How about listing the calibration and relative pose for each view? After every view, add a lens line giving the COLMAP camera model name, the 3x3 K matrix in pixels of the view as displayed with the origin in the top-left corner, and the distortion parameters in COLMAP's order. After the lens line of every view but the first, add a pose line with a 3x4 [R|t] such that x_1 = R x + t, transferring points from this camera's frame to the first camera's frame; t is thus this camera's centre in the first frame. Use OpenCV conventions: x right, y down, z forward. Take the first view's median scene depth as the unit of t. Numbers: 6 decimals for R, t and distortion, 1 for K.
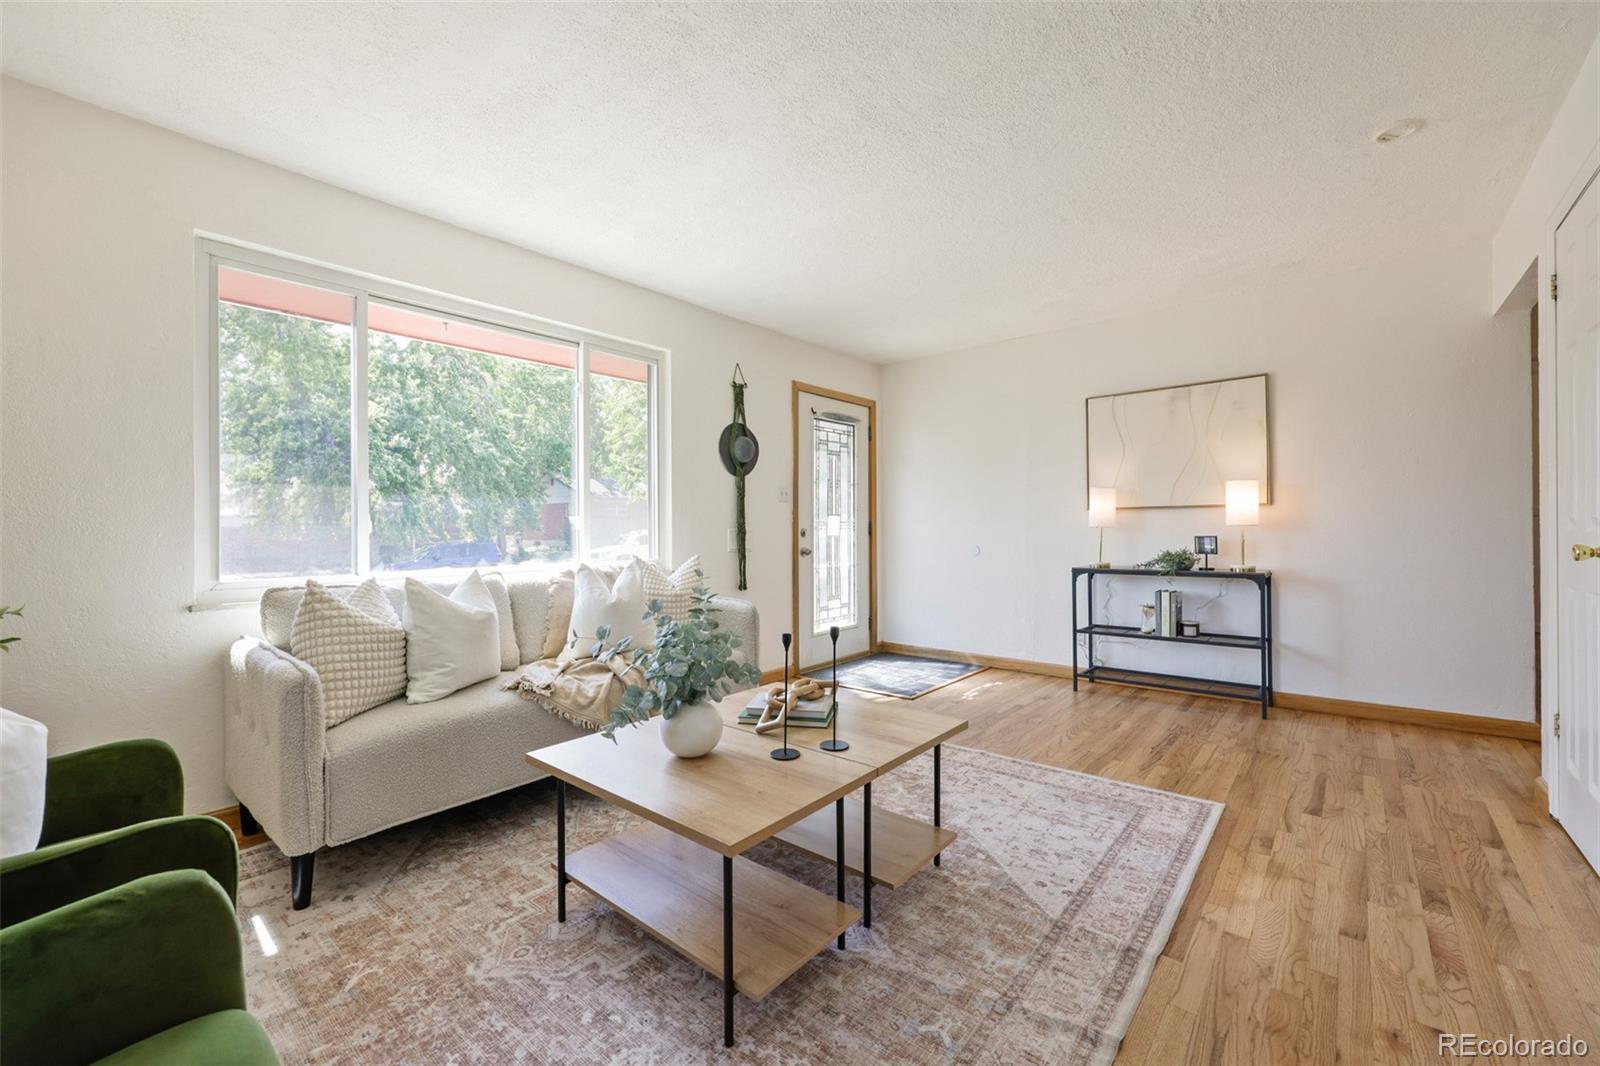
lens RADIAL K [[649.0, 0, 799.3], [0, 649.0, 529.0], [0, 0, 1]] dist [-0.000153, -0.000118]
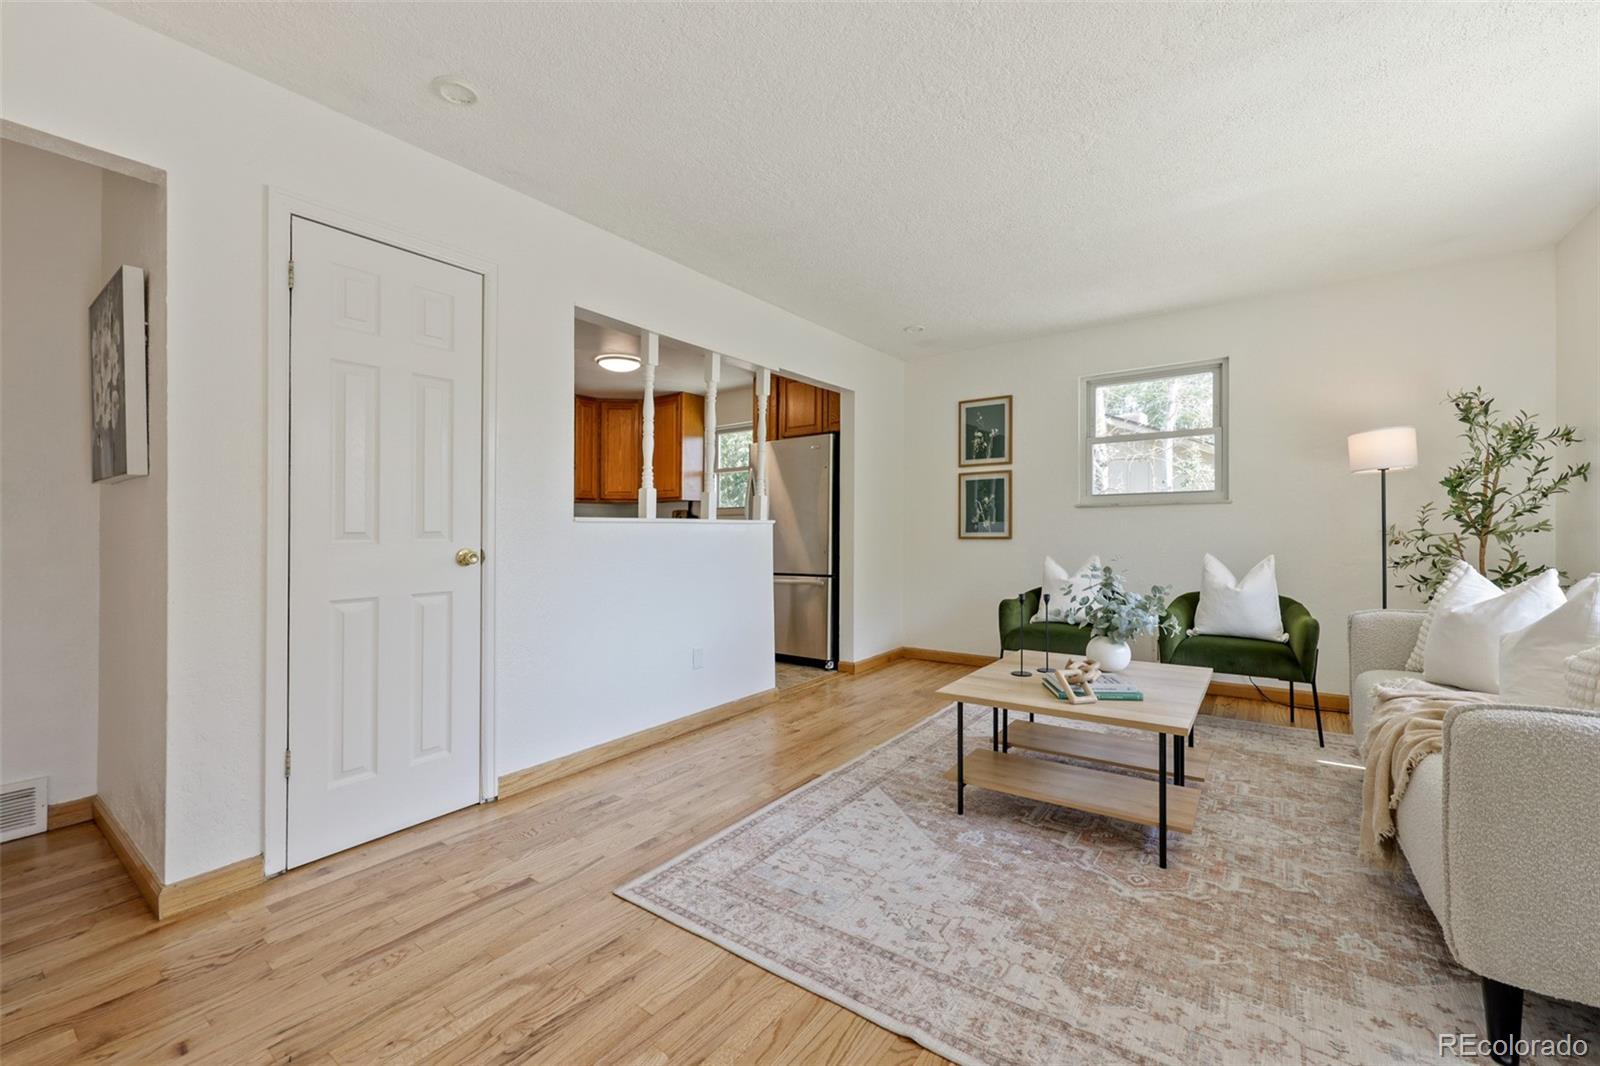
lens RADIAL K [[649.0, 0, 799.0], [0, 649.0, 530.0], [0, 0, 1]] dist [-0.000153, -0.000118]
pose [[-0.997028, 0.019182, -0.074610, 0.566568], [0.018968, 0.999814, 0.003587, -0.007656], [0.074665, 0.002161, -0.997206, 2.093041]]
